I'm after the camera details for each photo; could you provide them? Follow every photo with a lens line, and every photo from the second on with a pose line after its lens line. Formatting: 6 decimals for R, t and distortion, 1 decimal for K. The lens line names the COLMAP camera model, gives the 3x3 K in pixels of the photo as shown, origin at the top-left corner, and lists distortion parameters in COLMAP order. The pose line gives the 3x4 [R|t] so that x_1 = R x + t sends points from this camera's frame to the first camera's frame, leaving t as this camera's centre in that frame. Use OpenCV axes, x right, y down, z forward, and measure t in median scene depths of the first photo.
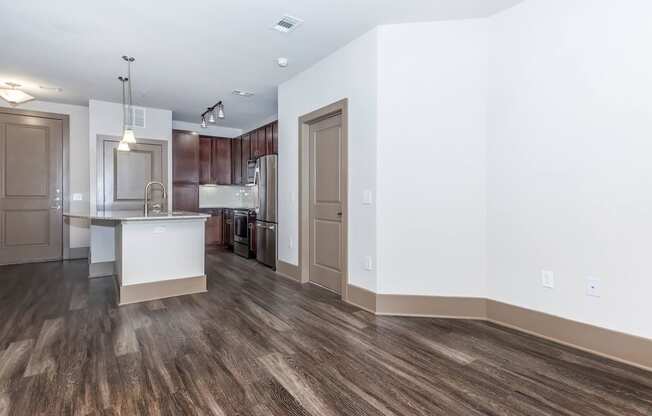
lens RADIAL K [[290.0, 0, 326.0], [0, 290.0, 208.0], [0, 0, 1]] dist [0.000089, 0.000043]
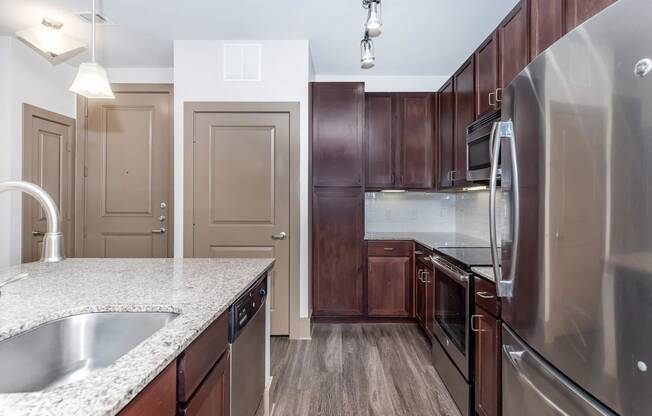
lens RADIAL K [[290.0, 0, 326.0], [0, 290.0, 208.0], [0, 0, 1]] dist [0.000089, 0.000043]
pose [[0.772910, 0.001023, -0.634515, -0.160377], [-0.022002, 0.999441, -0.025189, -0.032300], [0.634134, 0.033430, 0.772500, 0.529202]]
